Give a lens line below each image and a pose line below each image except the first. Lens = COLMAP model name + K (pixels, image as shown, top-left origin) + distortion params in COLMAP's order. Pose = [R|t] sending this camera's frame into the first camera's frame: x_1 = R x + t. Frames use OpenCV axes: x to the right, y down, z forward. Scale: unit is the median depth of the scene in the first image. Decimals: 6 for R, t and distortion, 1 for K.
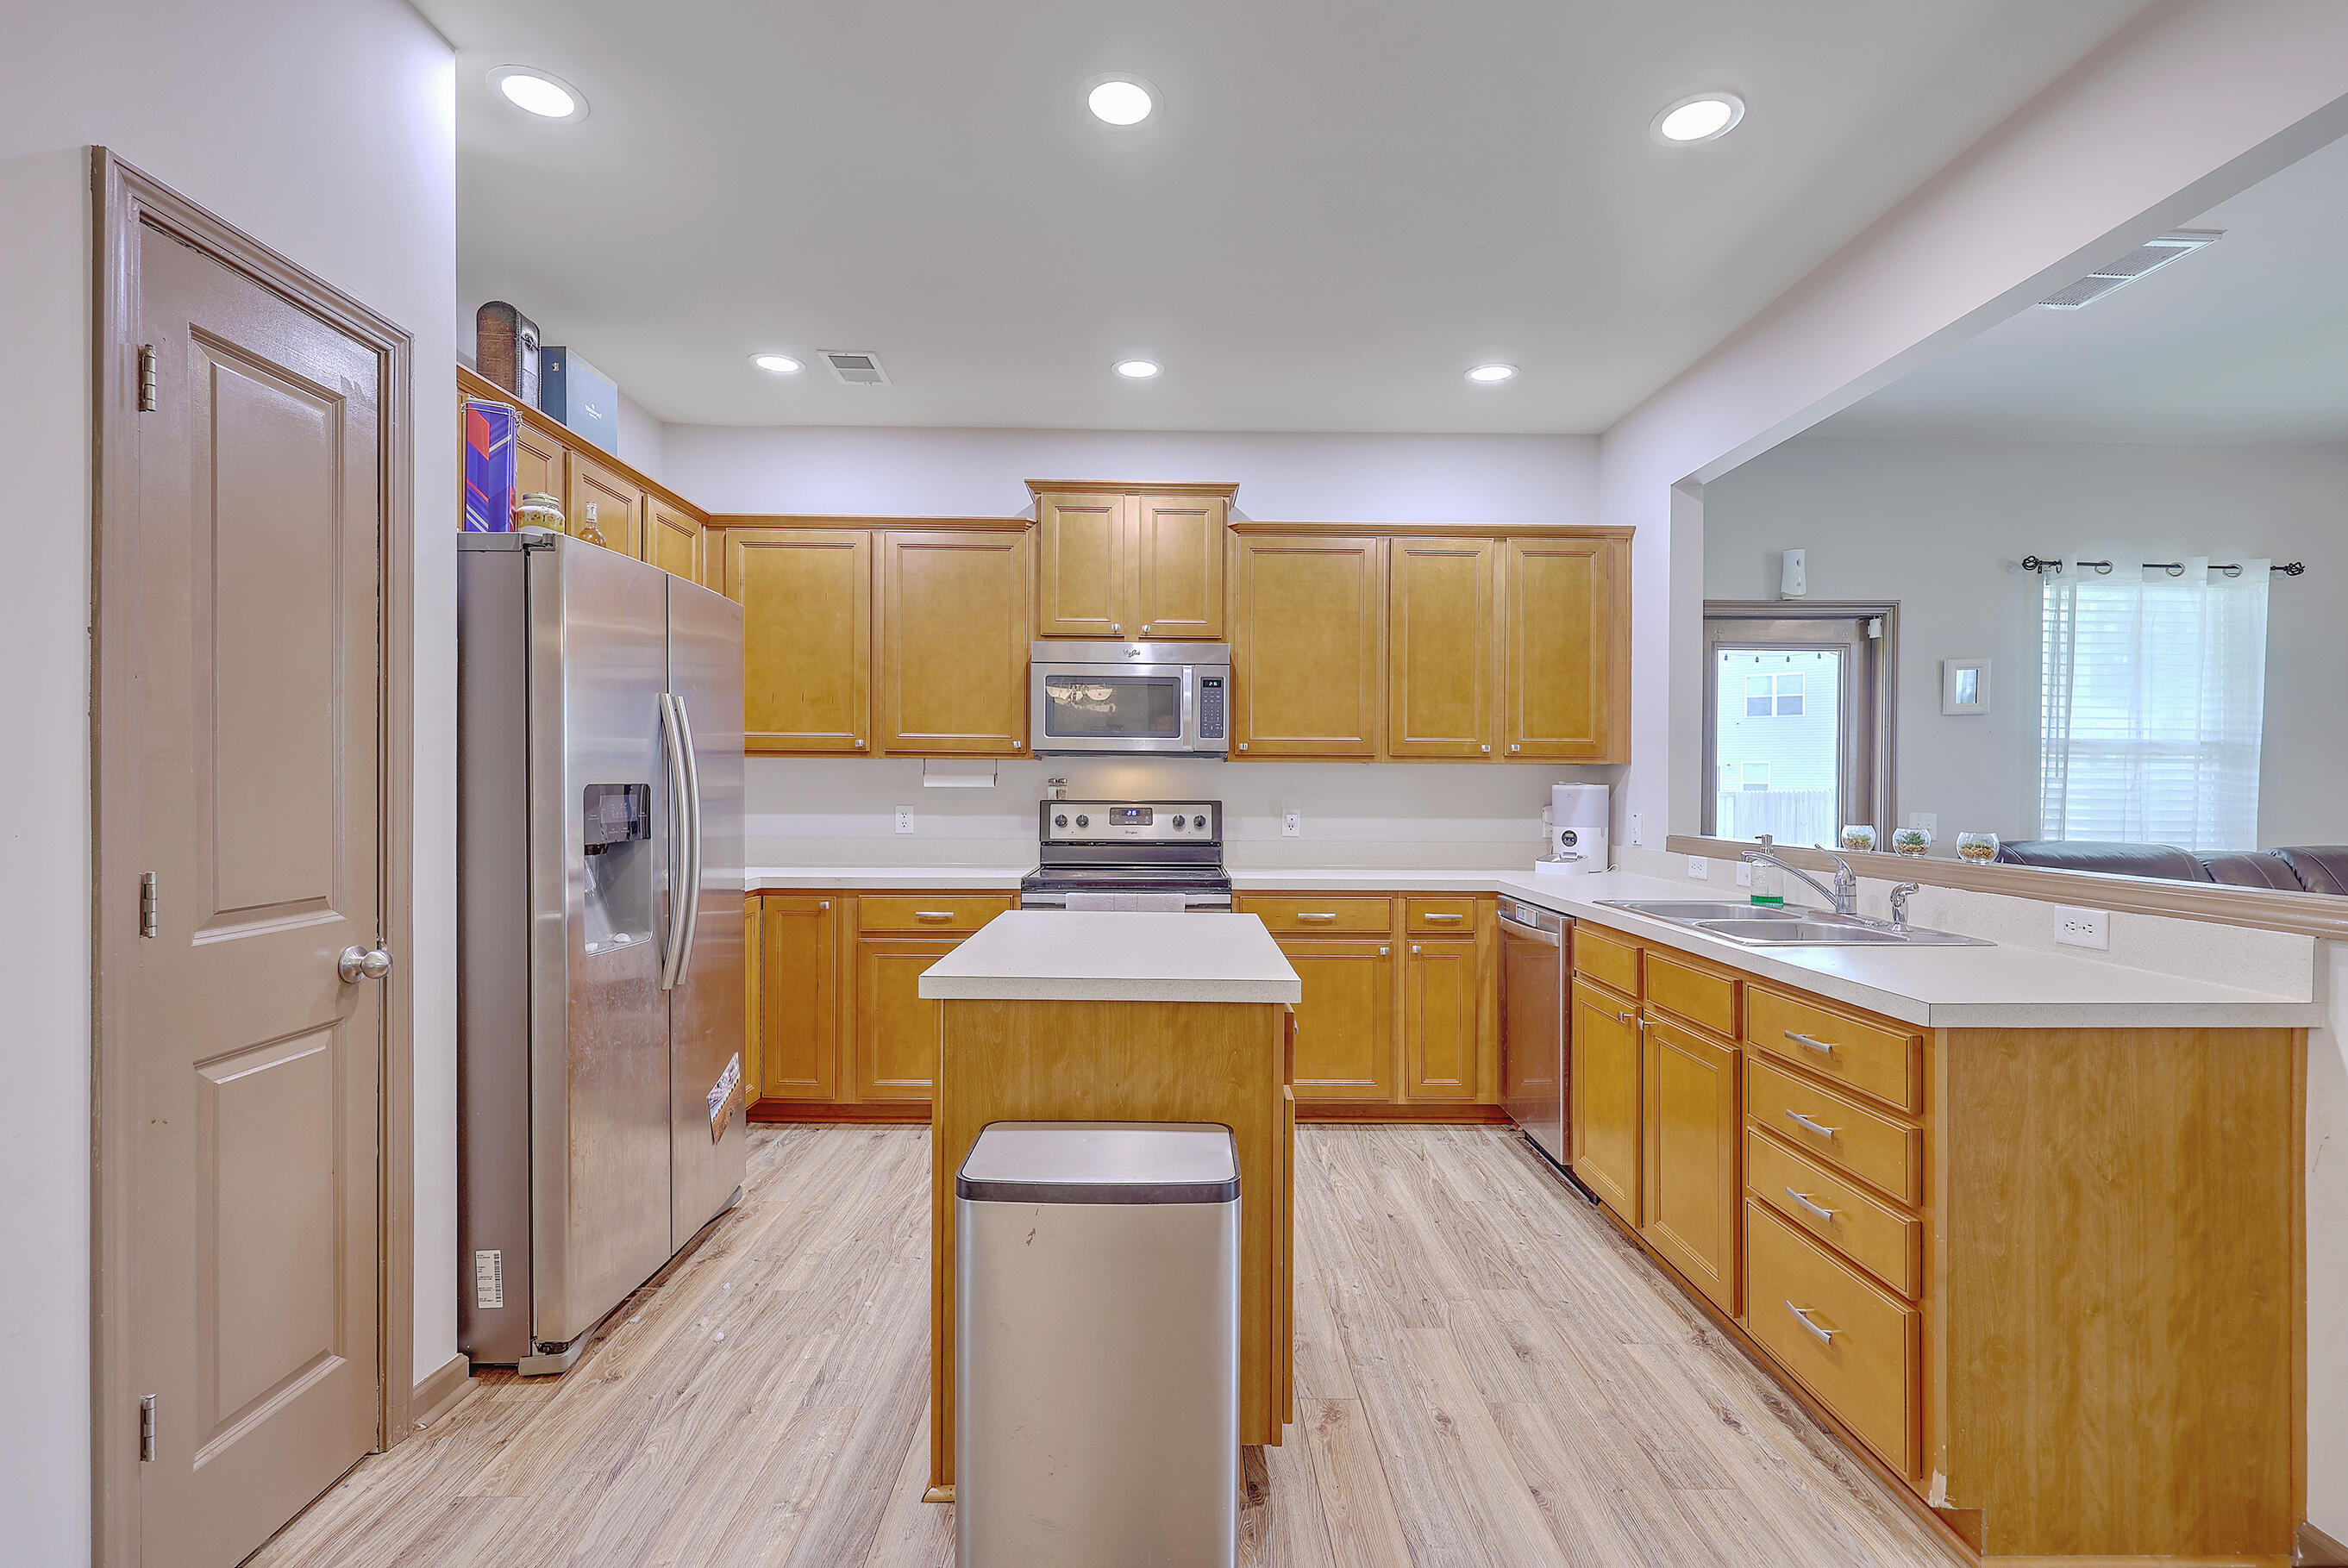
lens RADIAL K [[1041.0, 0, 1162.0], [0, 1041.0, 778.0], [0, 0, 1]] dist [-0.000190, 0.000034]
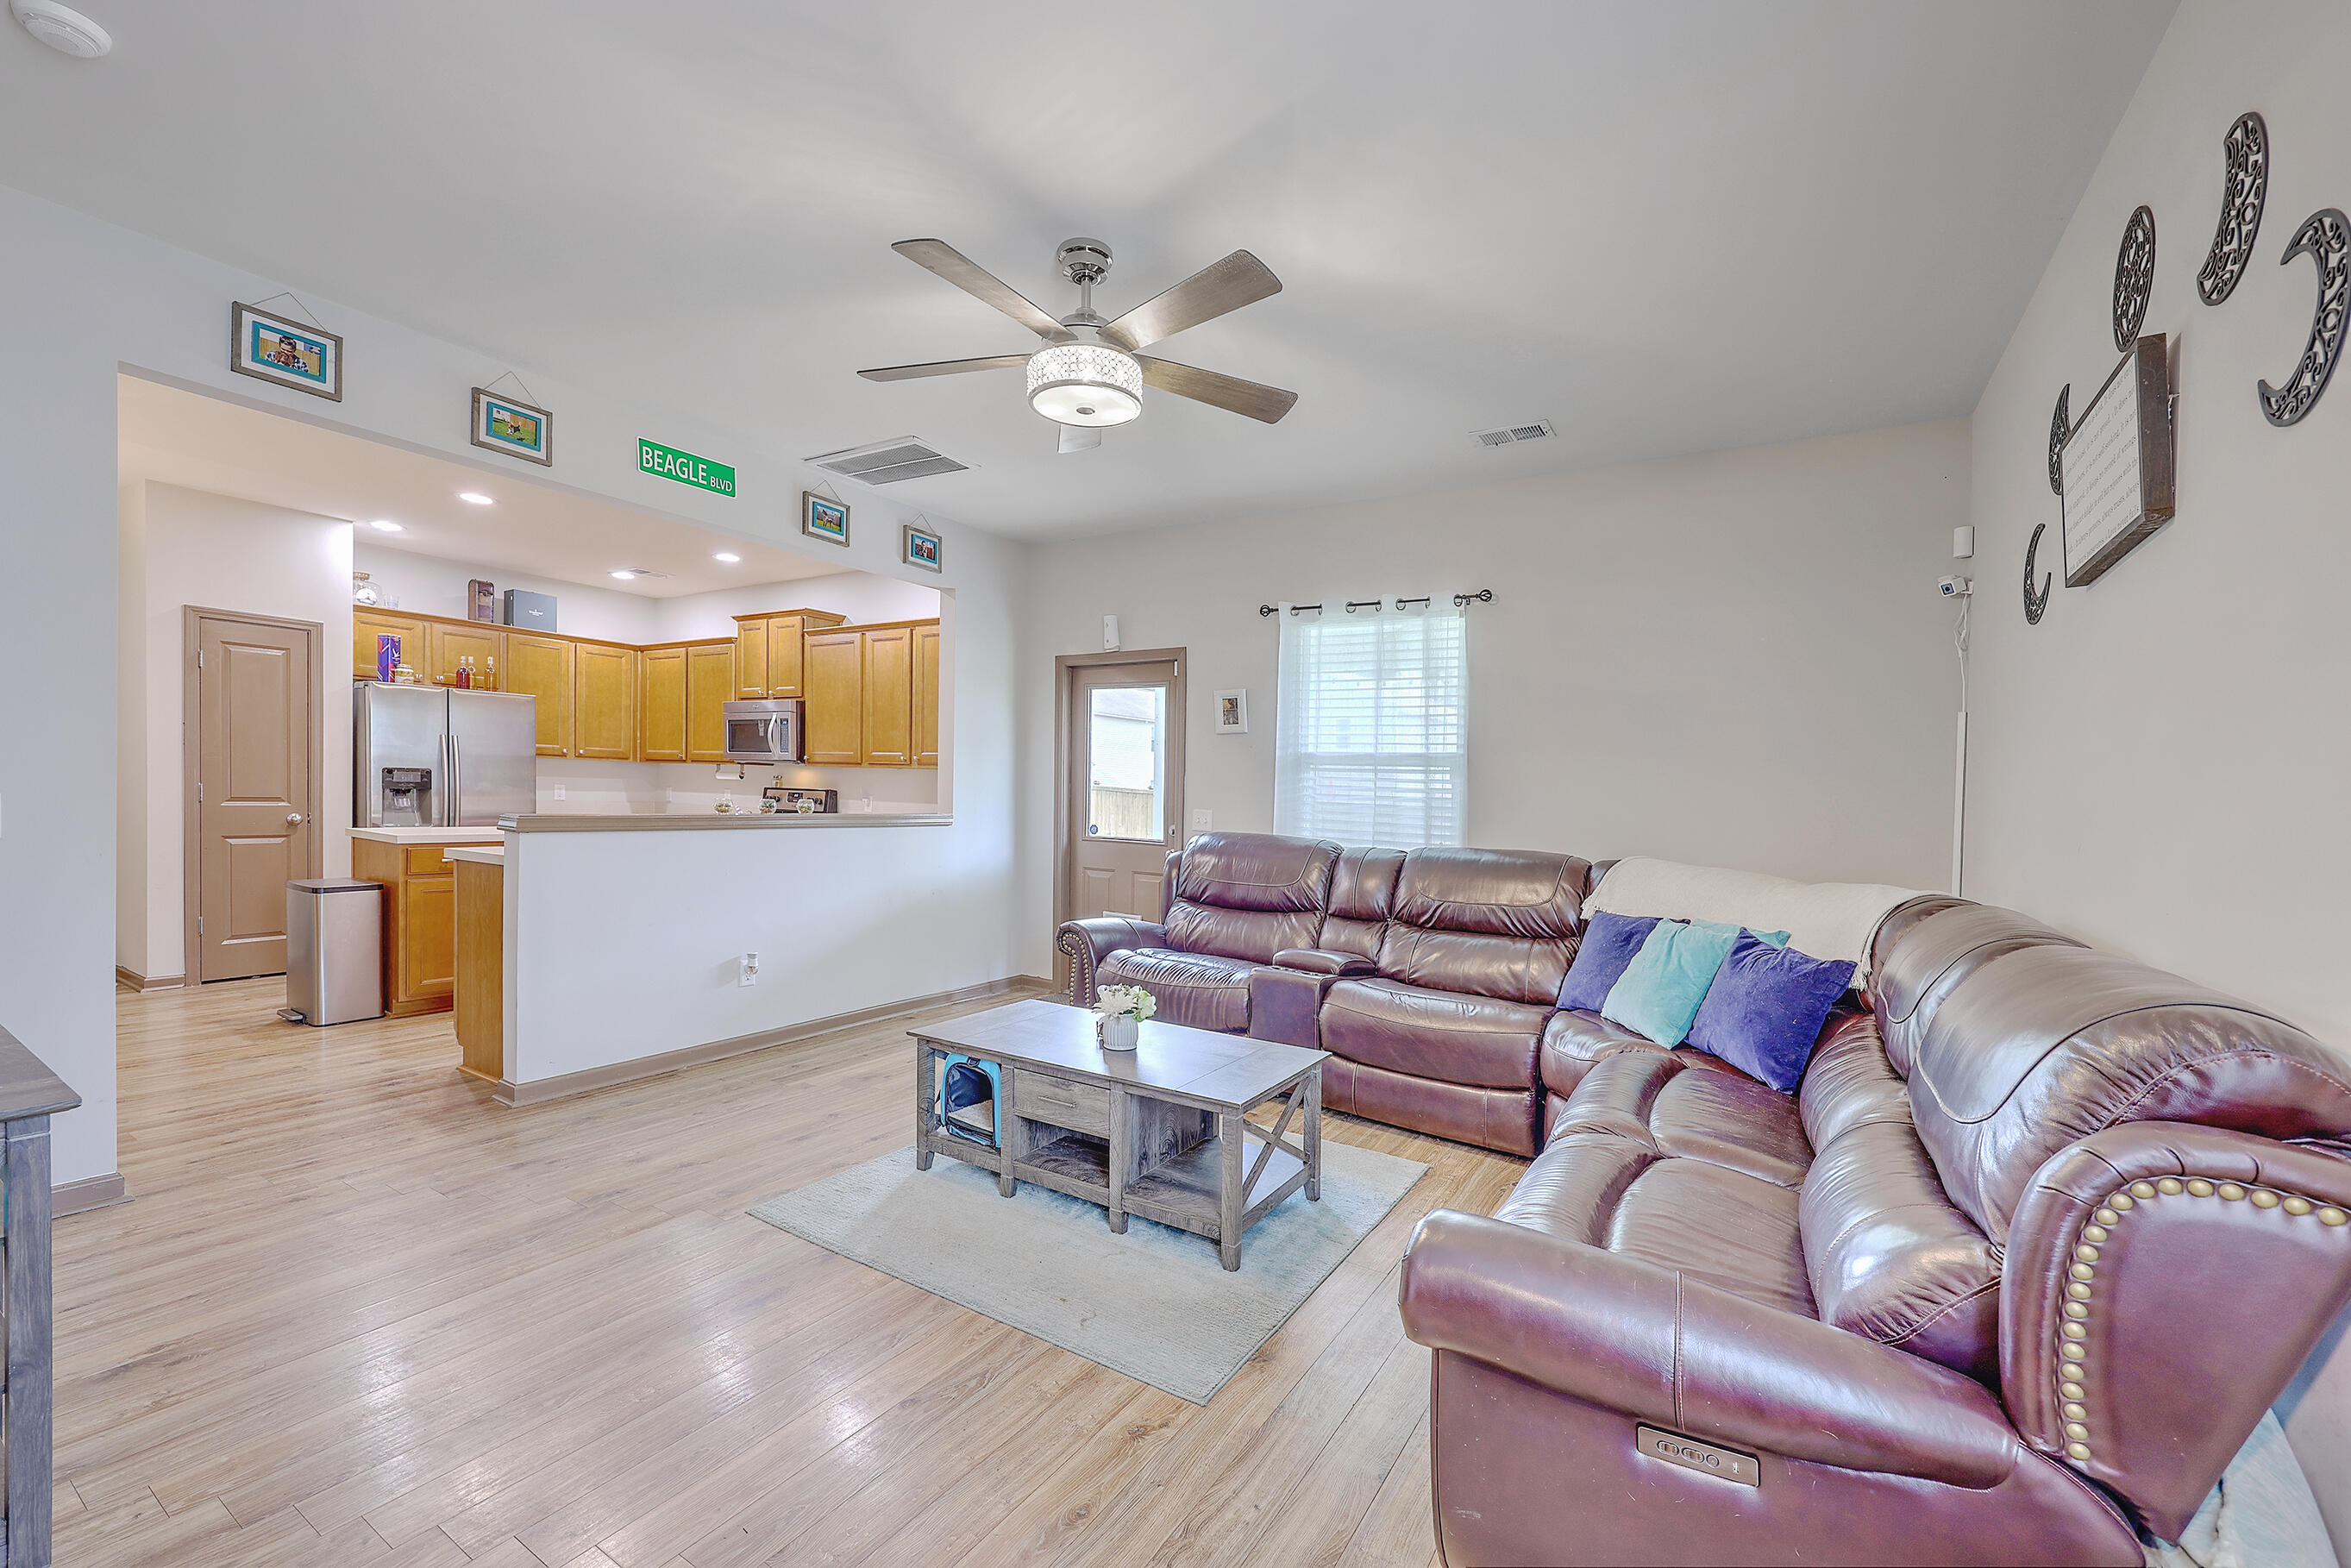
lens RADIAL K [[945.6, 0, 1170.0], [0, 945.6, 801.0], [0, 0, 1]] dist [-0.000020, -0.000328]
pose [[0.843061, 0.024066, -0.537279, 1.450010], [-0.021823, 0.999706, 0.010536, 0.012904], [0.537375, 0.002842, 0.843339, -0.018063]]
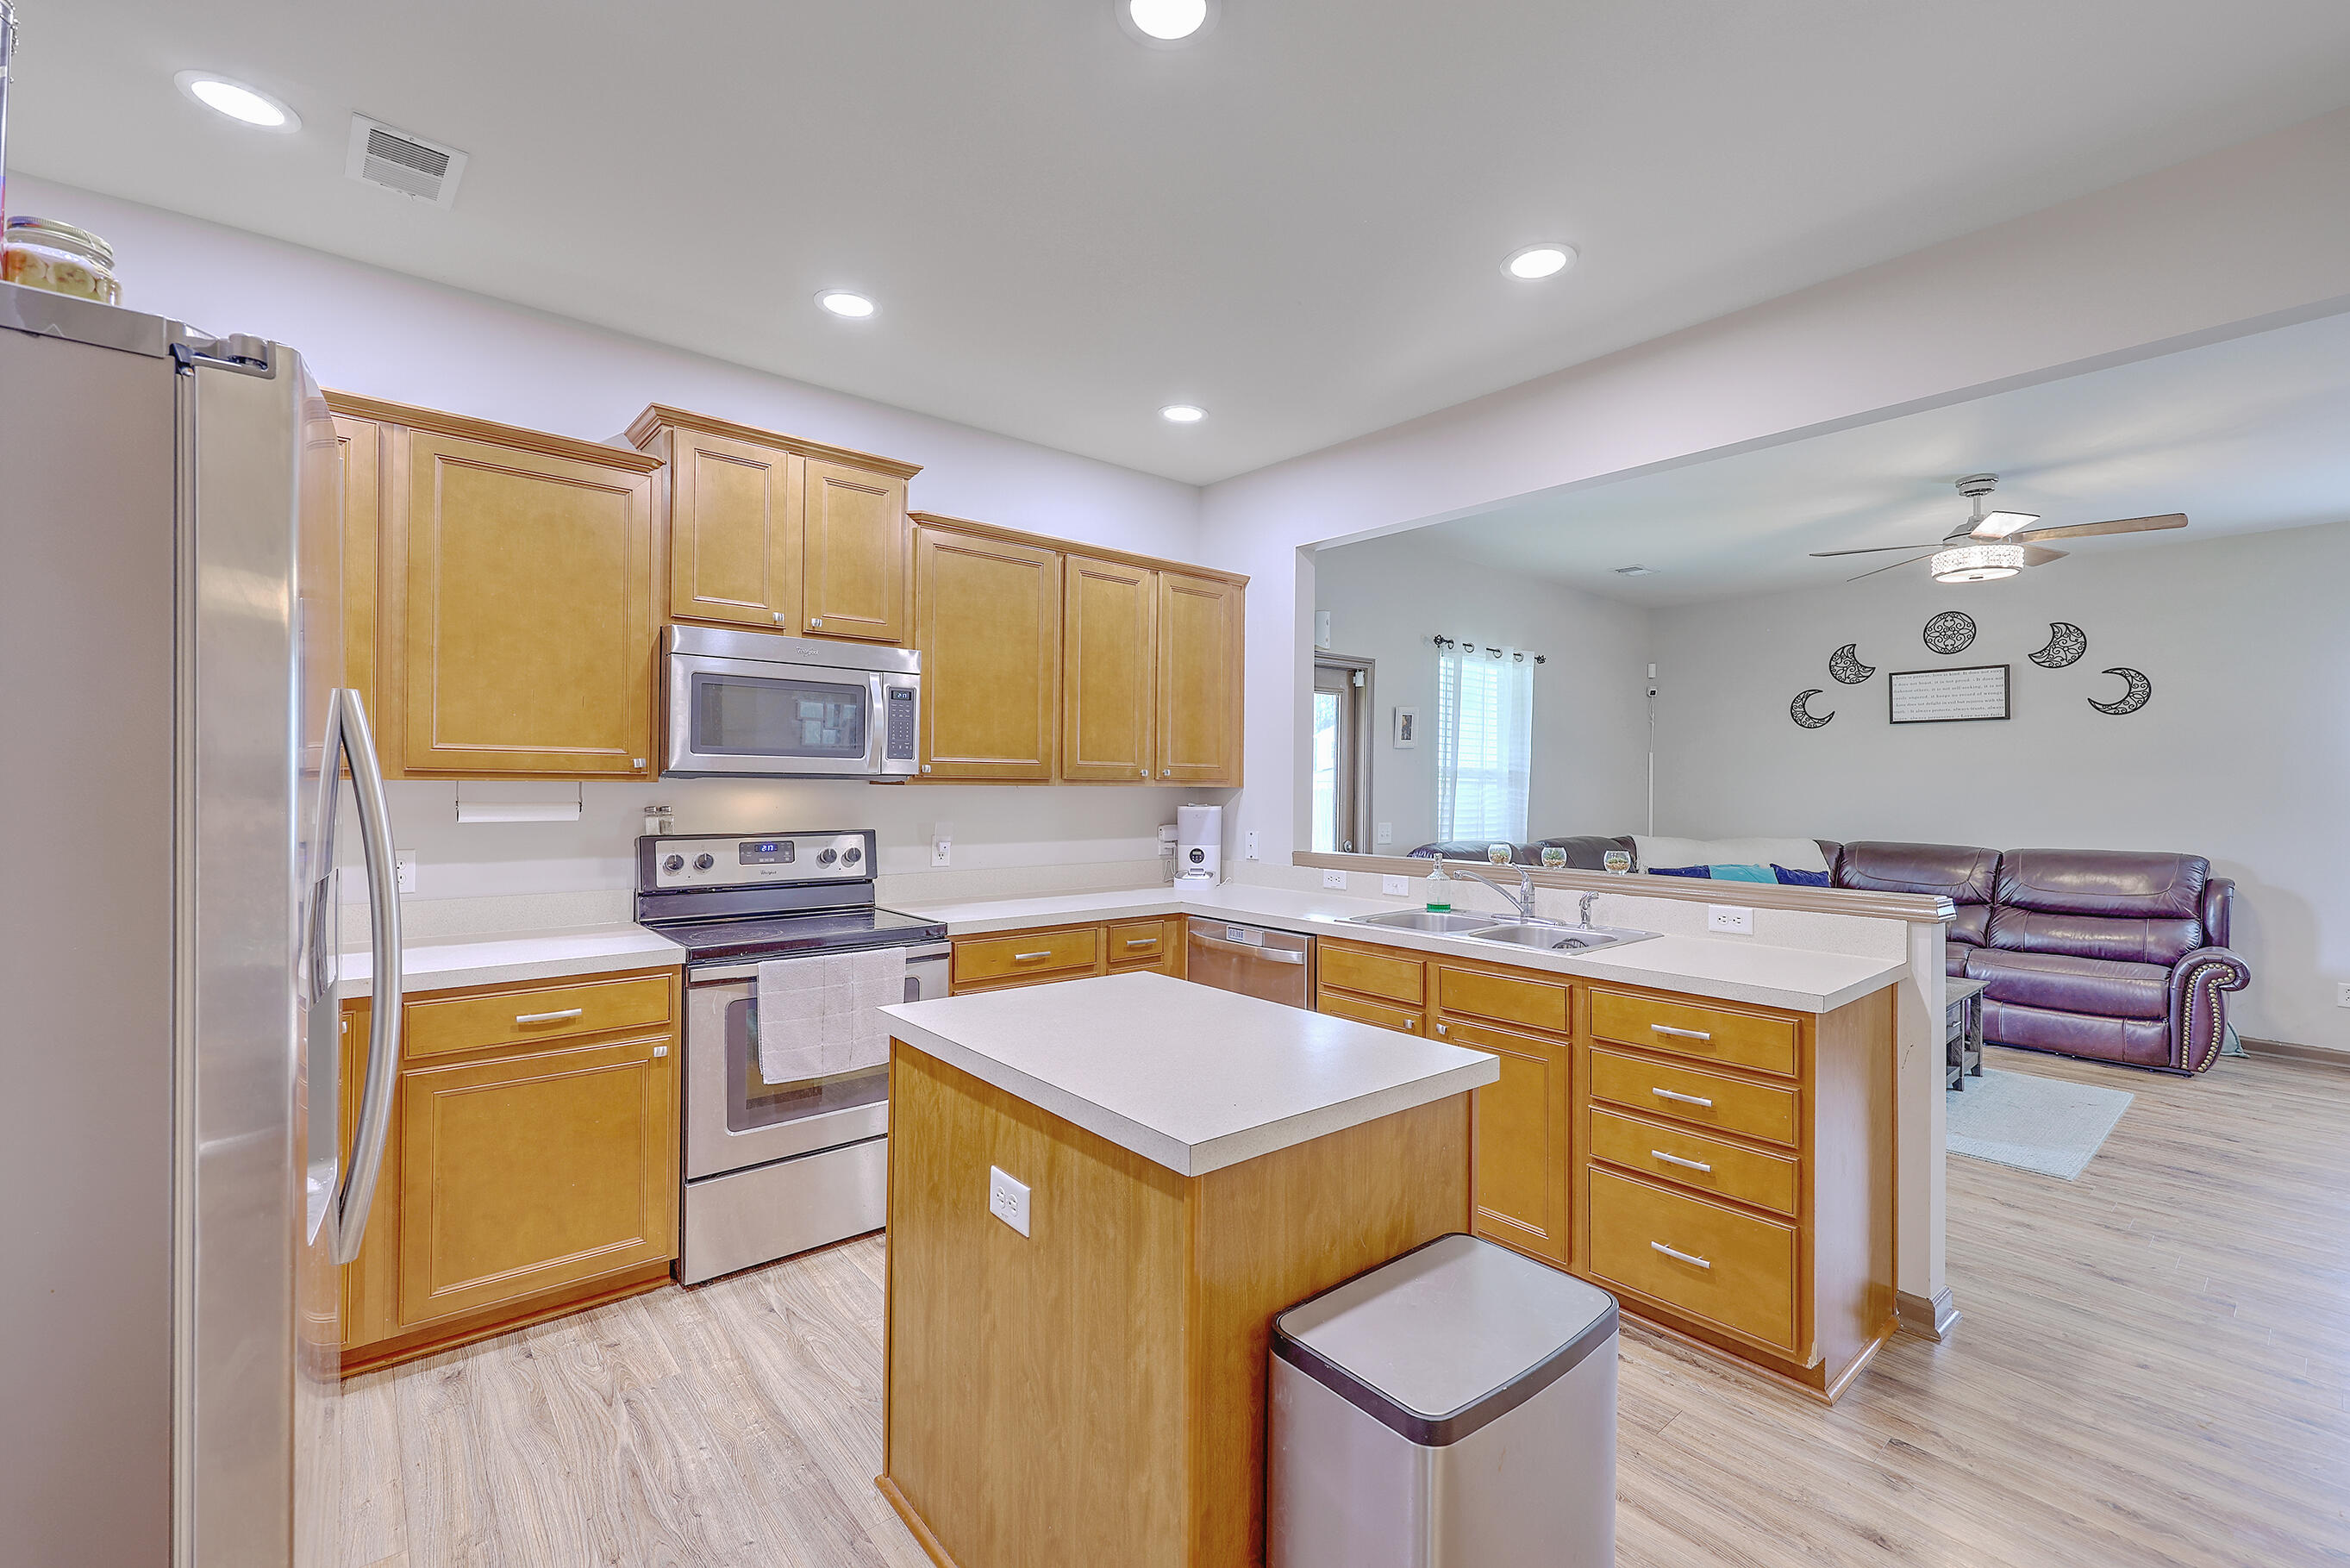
lens RADIAL K [[1000.2, 0, 1185.1], [0, 1000.2, 771.6], [0, 0, 1]] dist [0.001817, 0.000047]
pose [[0.766295, 0.008179, 0.642437, -0.293296], [-0.006277, 0.999967, -0.005243, -0.024712], [-0.642459, -0.000015, 0.766320, 0.214927]]
